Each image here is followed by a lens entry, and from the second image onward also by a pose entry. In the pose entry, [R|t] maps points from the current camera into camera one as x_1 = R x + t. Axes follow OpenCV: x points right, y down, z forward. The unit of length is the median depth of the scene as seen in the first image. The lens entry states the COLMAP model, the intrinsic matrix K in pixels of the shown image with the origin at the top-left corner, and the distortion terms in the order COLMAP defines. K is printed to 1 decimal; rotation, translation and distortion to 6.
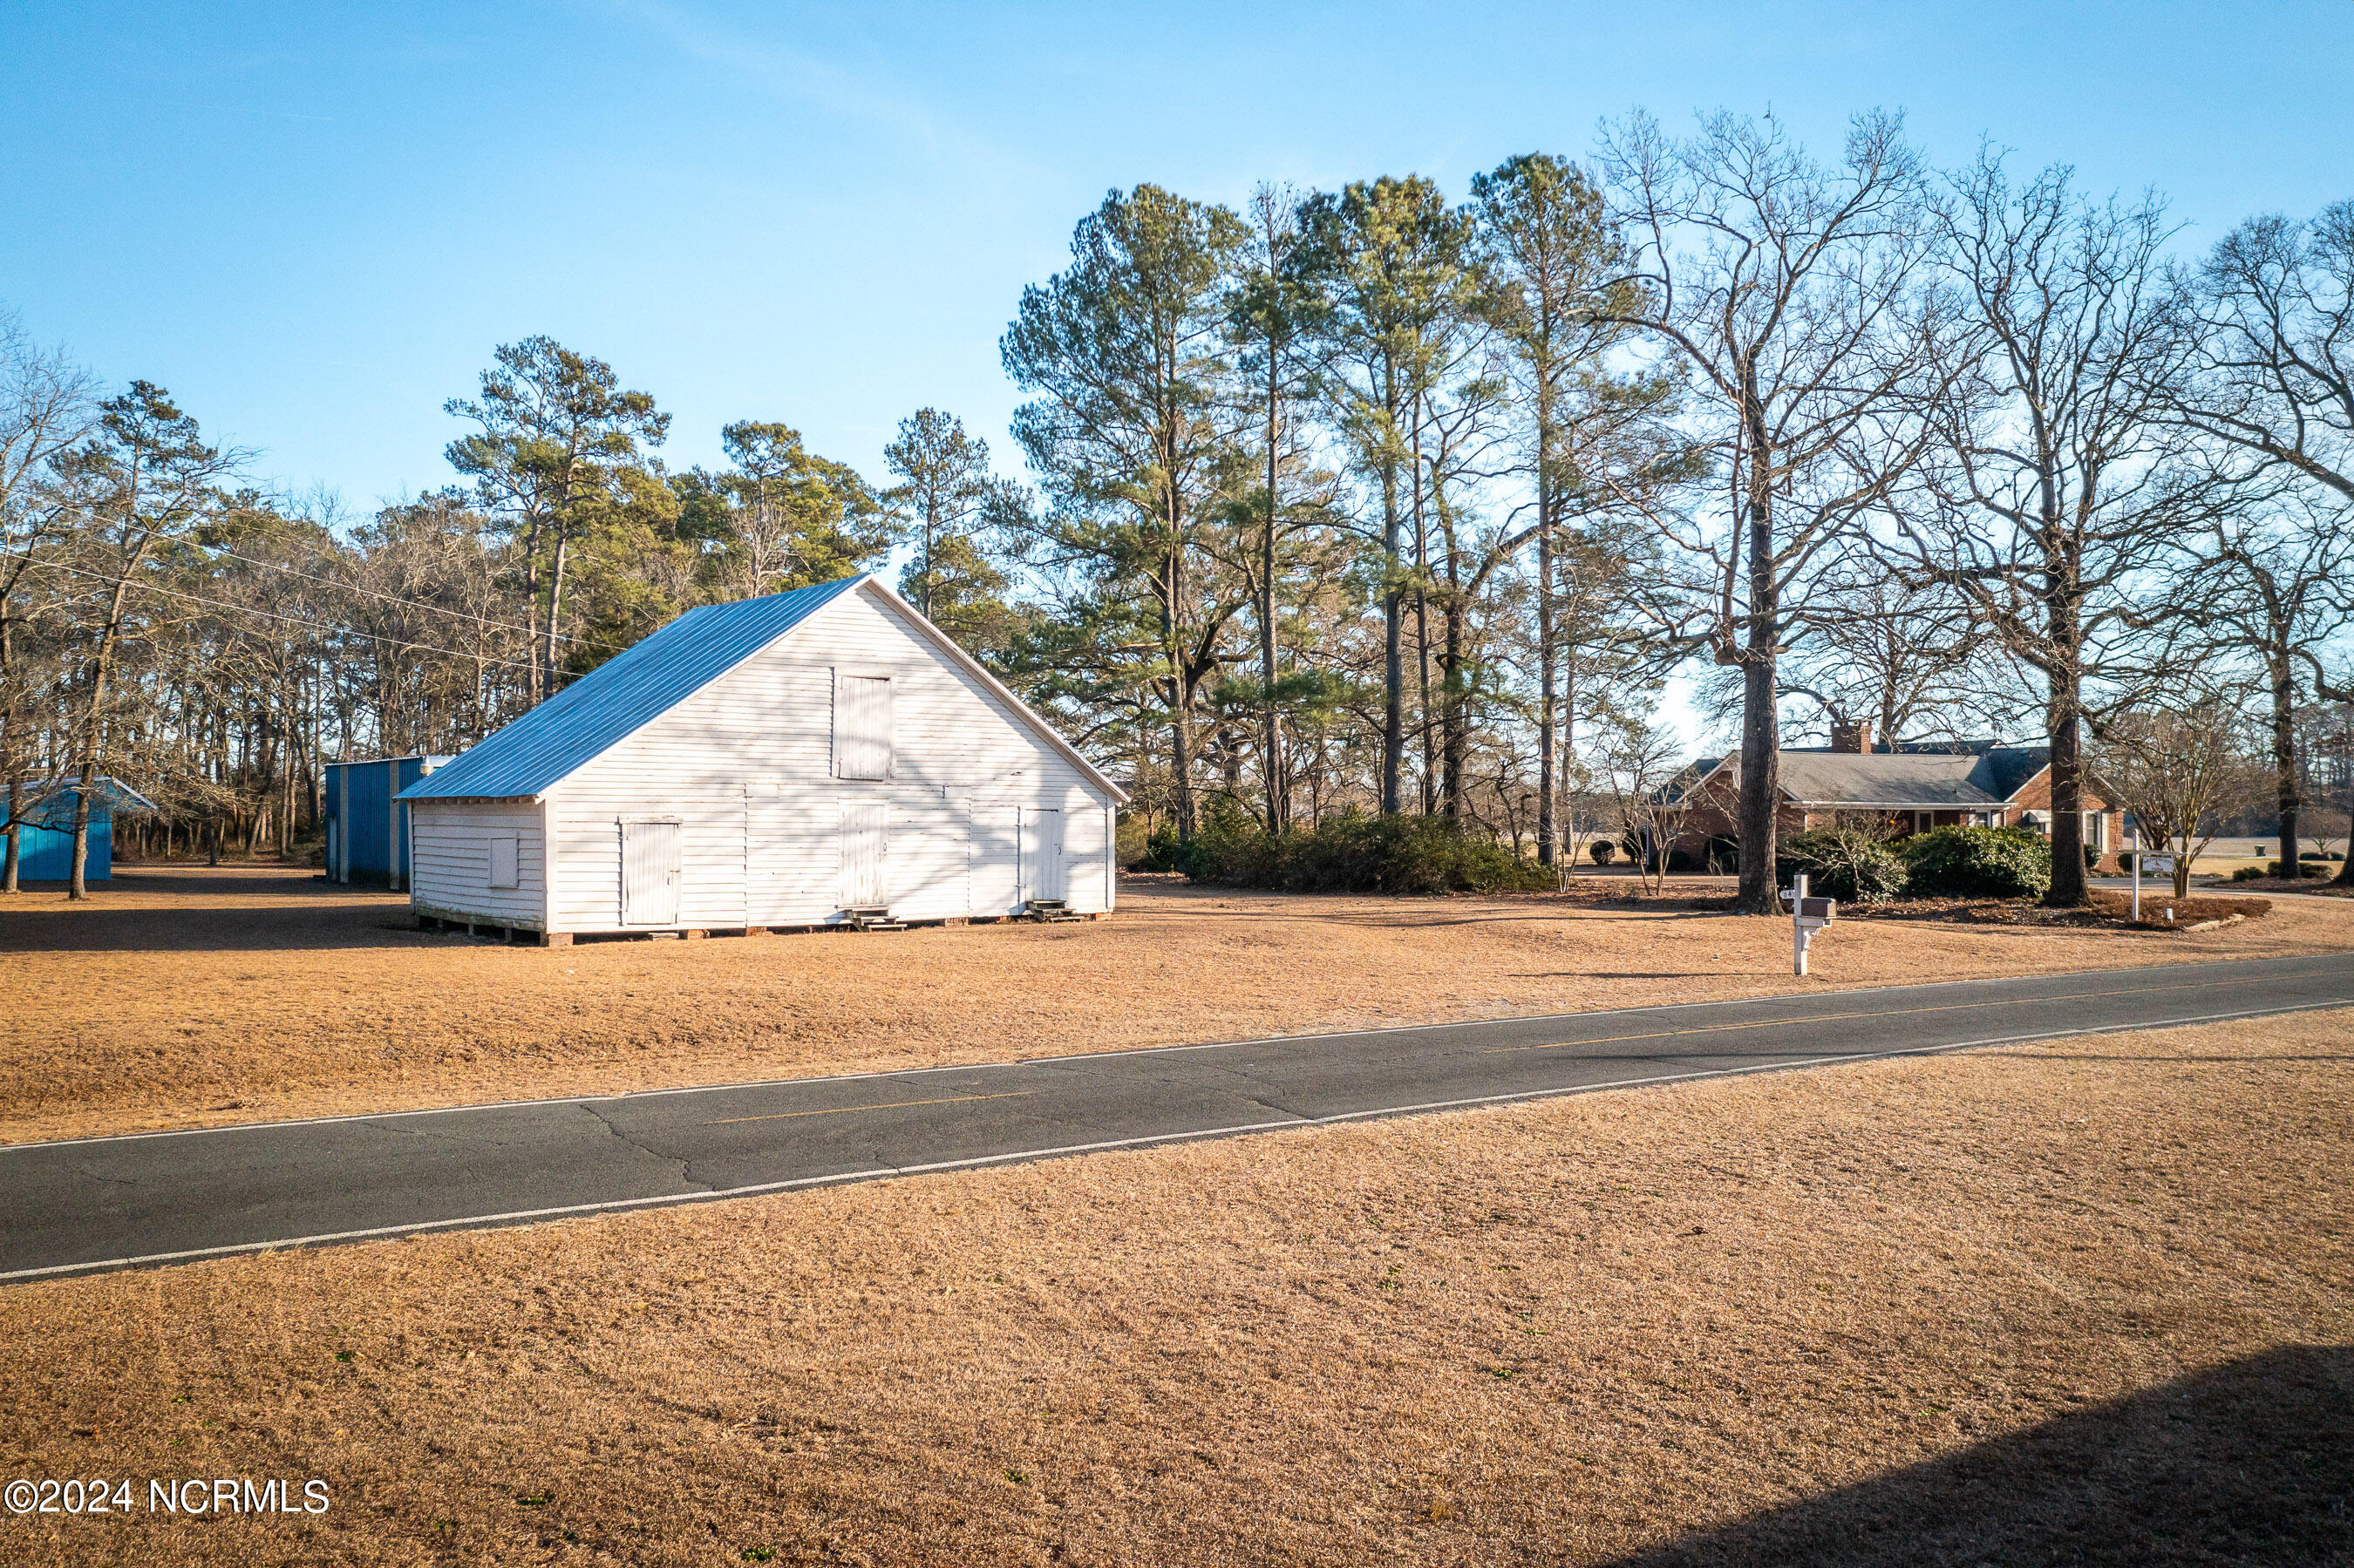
lens RADIAL K [[1870.1, 0, 1179.9], [0, 1870.1, 805.5], [0, 0, 1]] dist [-0.003397, 0.001697]
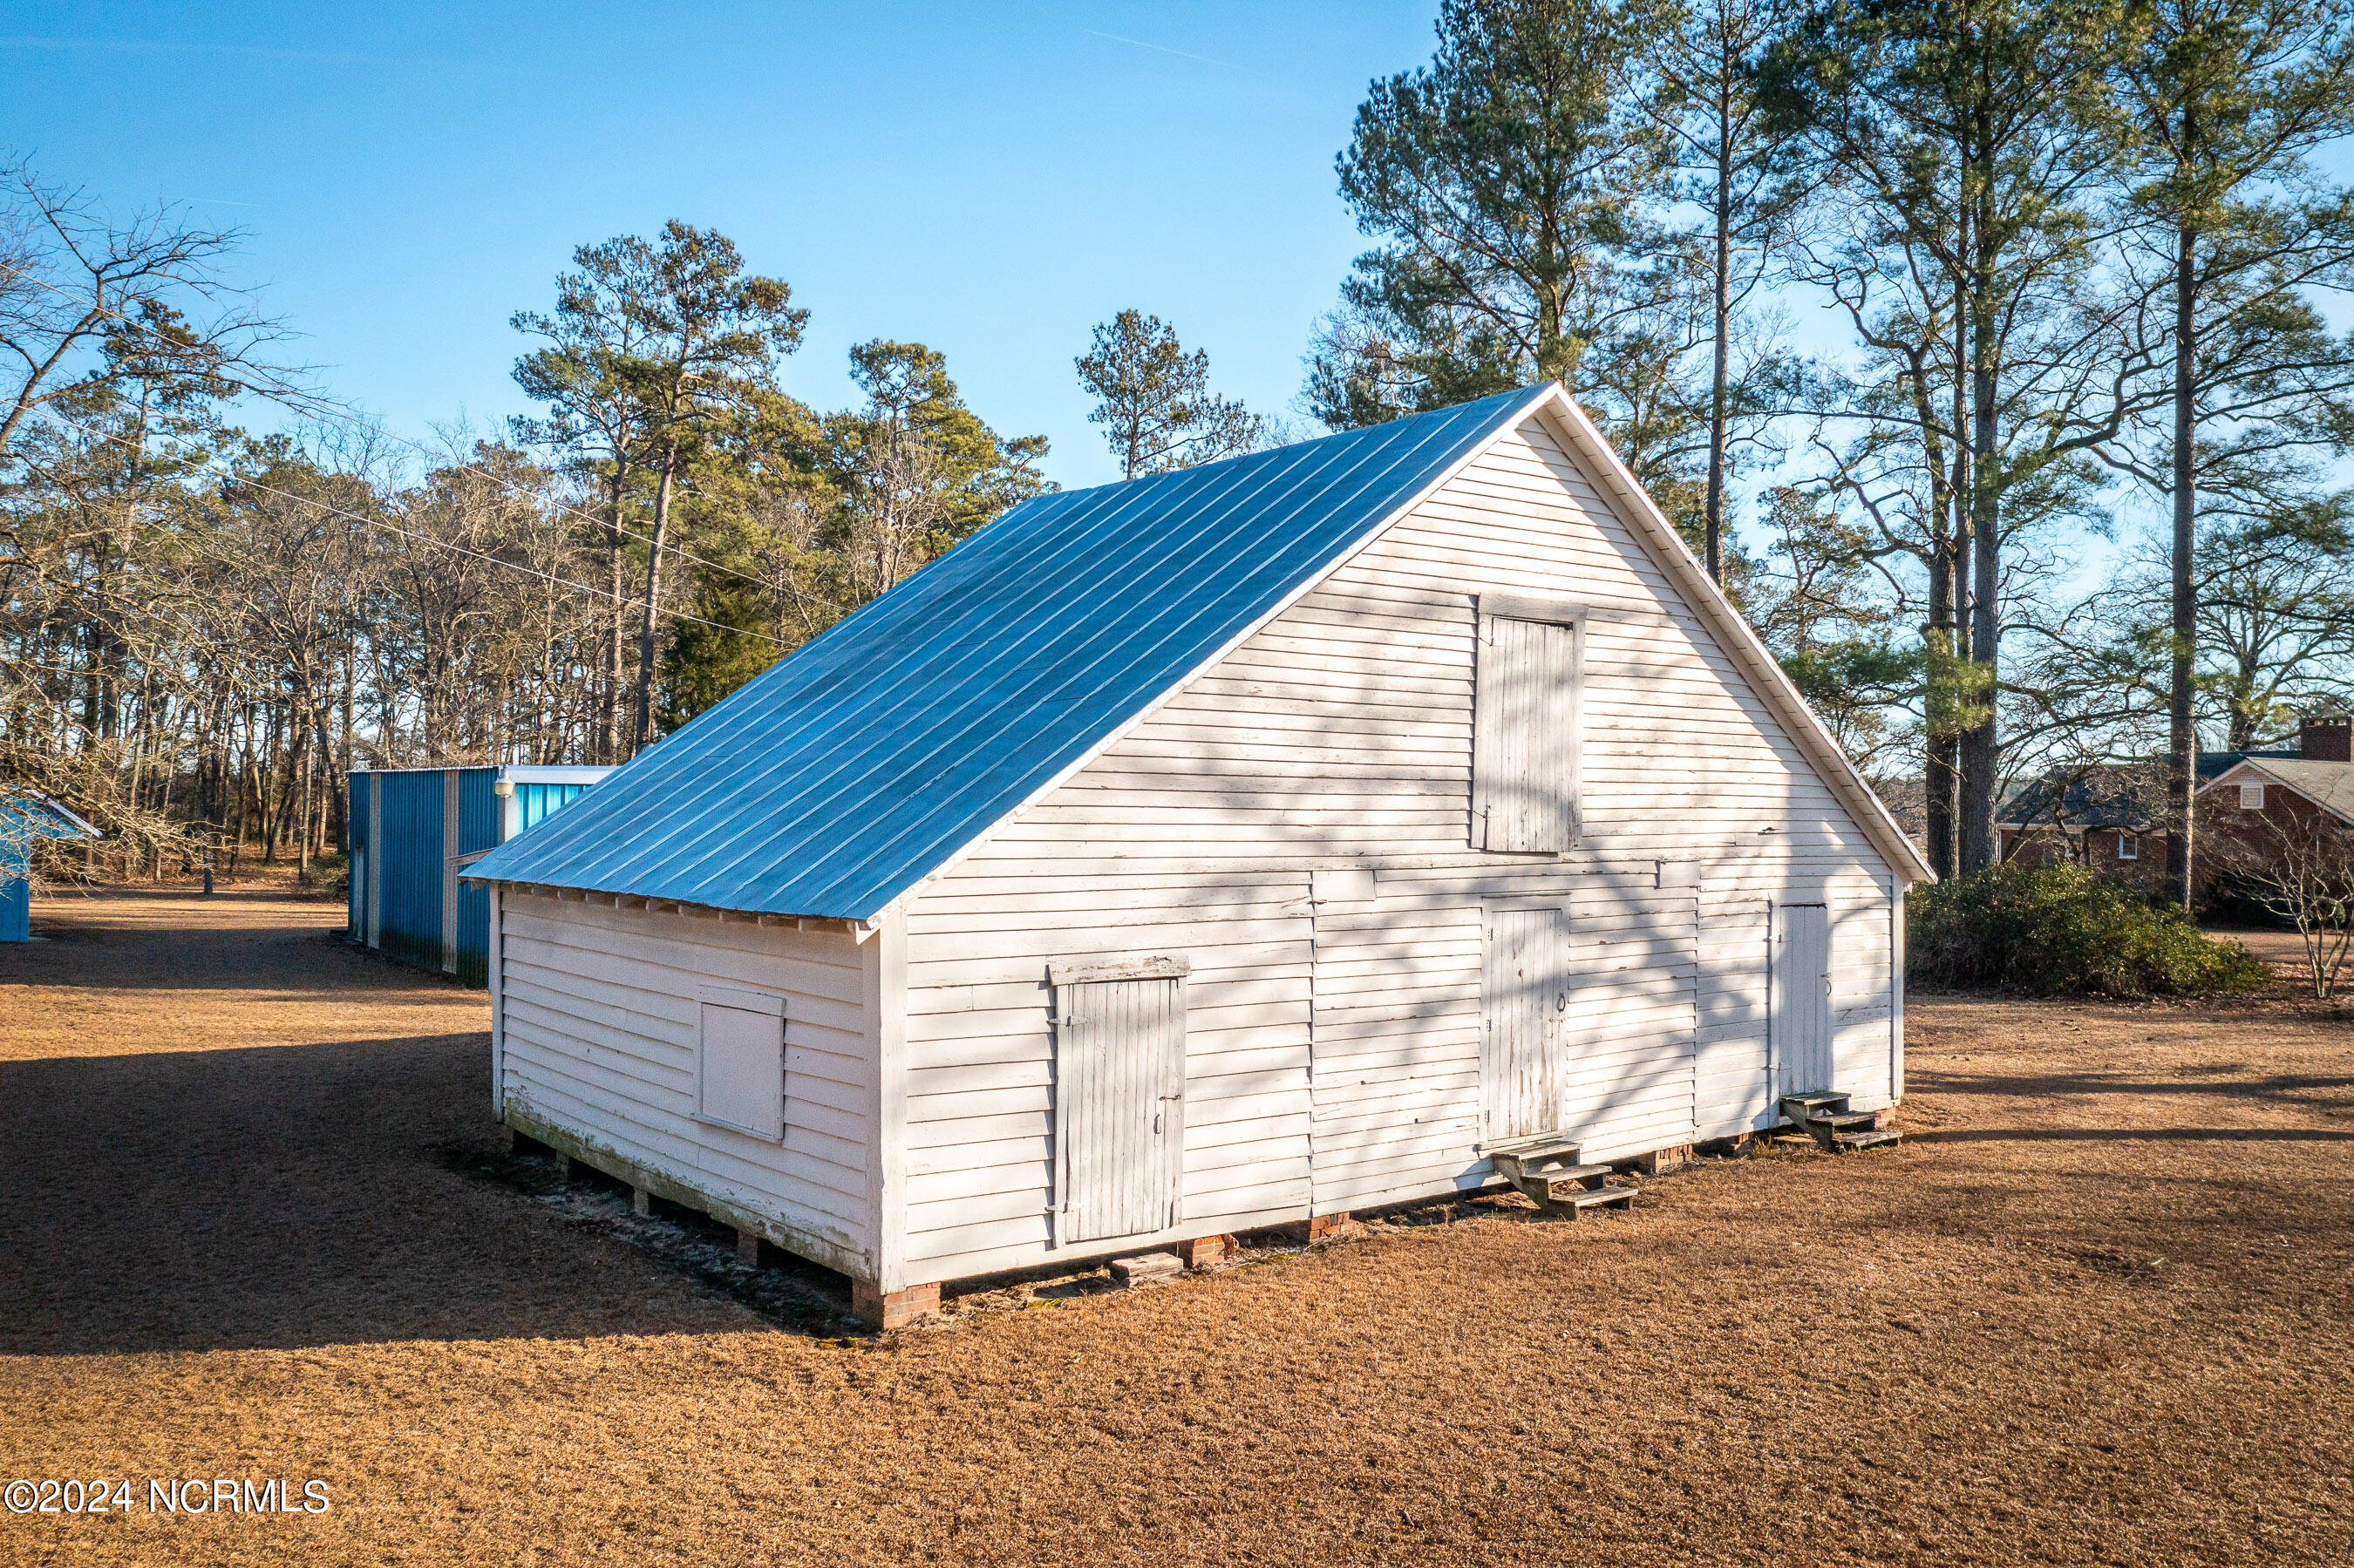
lens RADIAL K [[1870.1, 0, 1174.8], [0, 1870.1, 769.3], [0, 0, 1]] dist [-0.003397, 0.001697]
pose [[0.999716, 0.009178, -0.021994, -0.089985], [-0.009474, 0.999866, -0.013366, -0.010336], [0.021868, 0.013571, 0.999669, 0.207248]]
